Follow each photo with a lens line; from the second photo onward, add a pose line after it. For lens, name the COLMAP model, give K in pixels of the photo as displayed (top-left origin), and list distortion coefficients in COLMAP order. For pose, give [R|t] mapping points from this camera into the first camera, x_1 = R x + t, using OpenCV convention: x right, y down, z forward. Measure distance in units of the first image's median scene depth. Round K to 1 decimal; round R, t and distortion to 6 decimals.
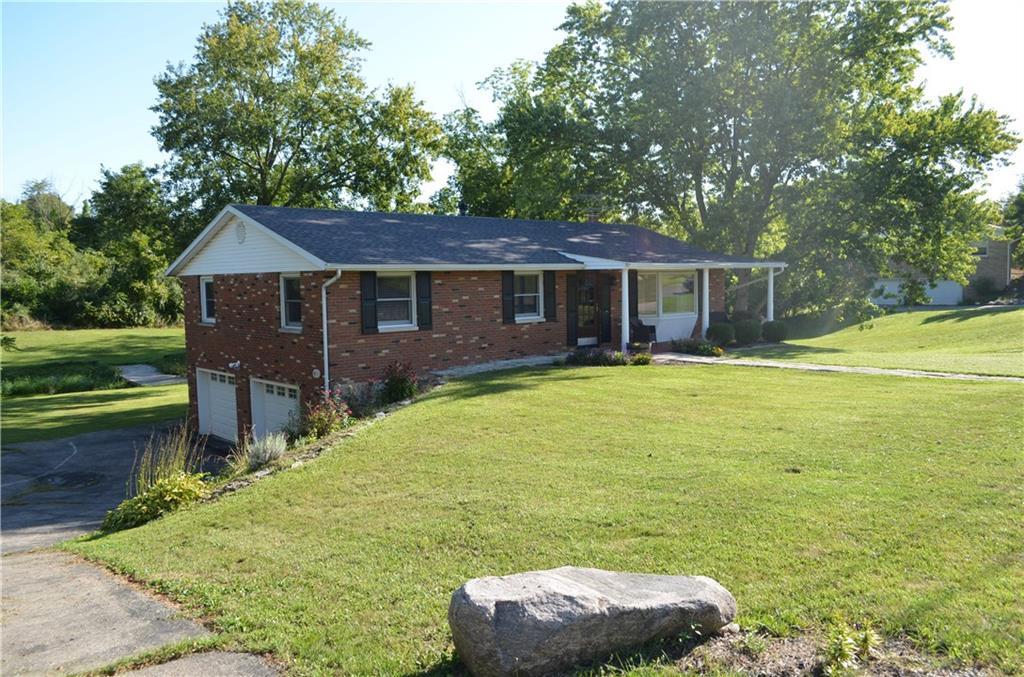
lens RADIAL K [[798.3, 0, 515.0], [0, 798.3, 347.1], [0, 0, 1]] dist [-0.025690, 0.011703]
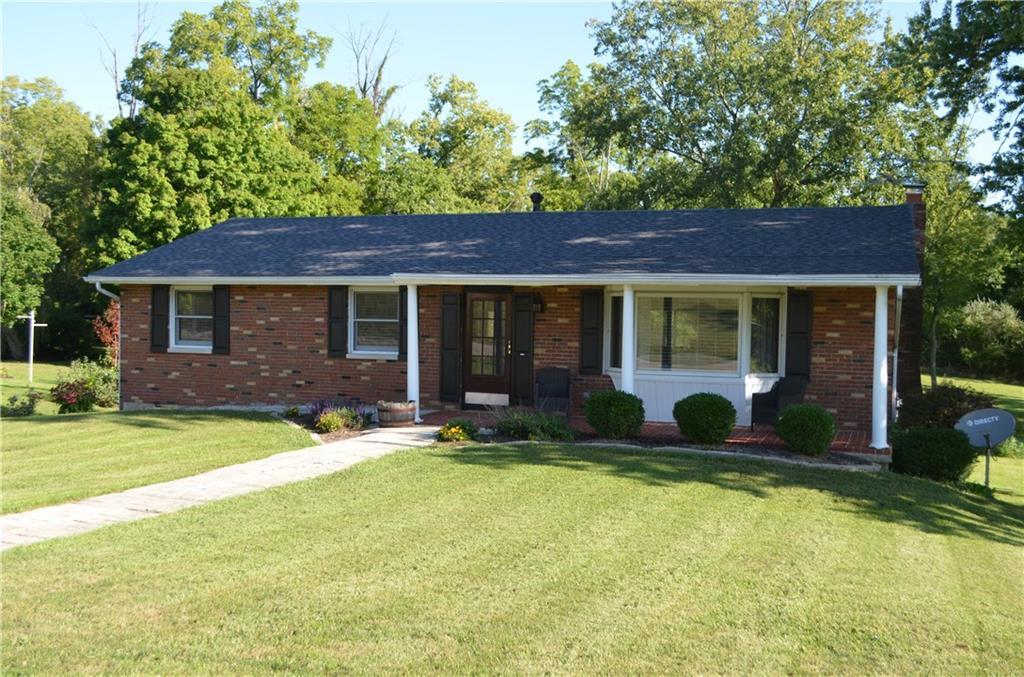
lens RADIAL K [[1012.0, 0, 514.1], [0, 1012.0, 338.0], [0, 0, 1]] dist [0.009077, 0.000000]
pose [[0.442280, 0.048027, -0.895590, 0.949225], [-0.096689, 0.995299, 0.005625, -0.072047], [0.891650, 0.084106, 0.444844, 0.765187]]
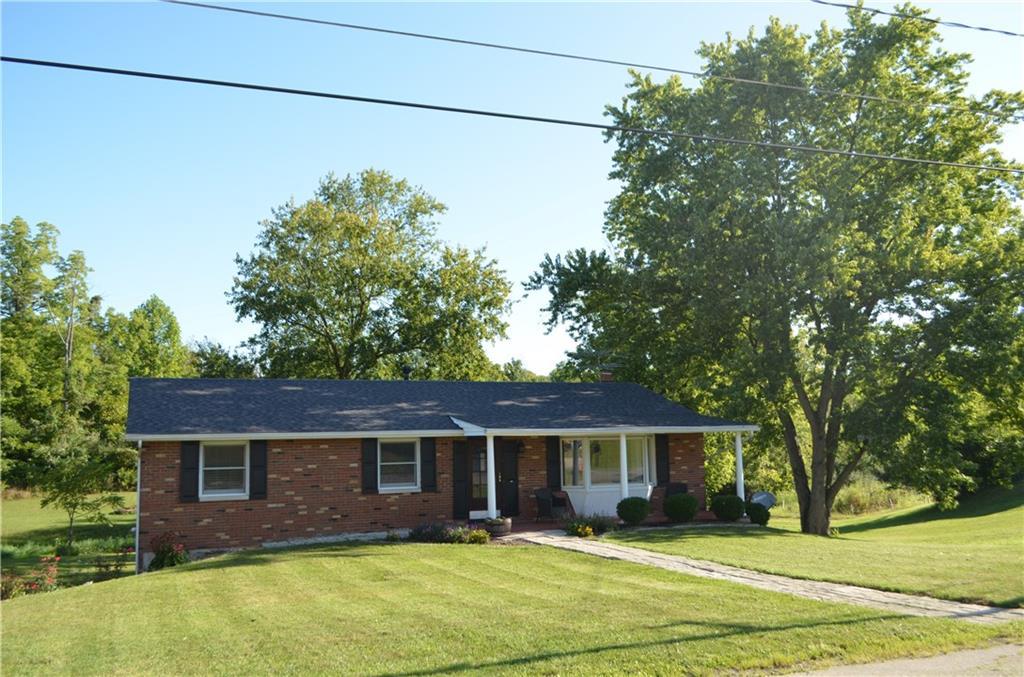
lens RADIAL K [[877.0, 0, 506.7], [0, 877.0, 335.0], [0, 0, 1]] dist [-0.002409, 0.016006]
pose [[0.943094, -0.042304, -0.329823, 0.525709], [-0.024044, 0.980603, -0.194526, -0.016463], [0.331655, 0.191387, 0.923784, 0.052861]]
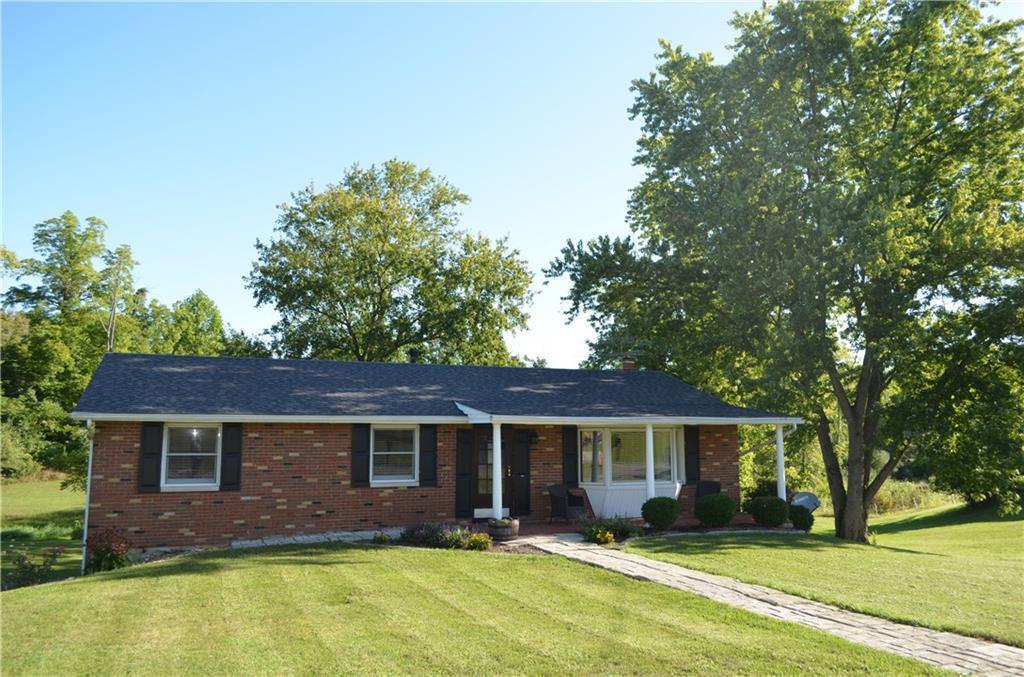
lens RADIAL K [[798.3, 0, 516.5], [0, 798.3, 323.5], [0, 0, 1]] dist [-0.025690, 0.011703]
pose [[0.936204, -0.033590, -0.349848, 0.467591], [-0.044174, 0.976282, -0.211948, -0.028473], [0.348670, 0.213881, 0.912515, 0.270090]]
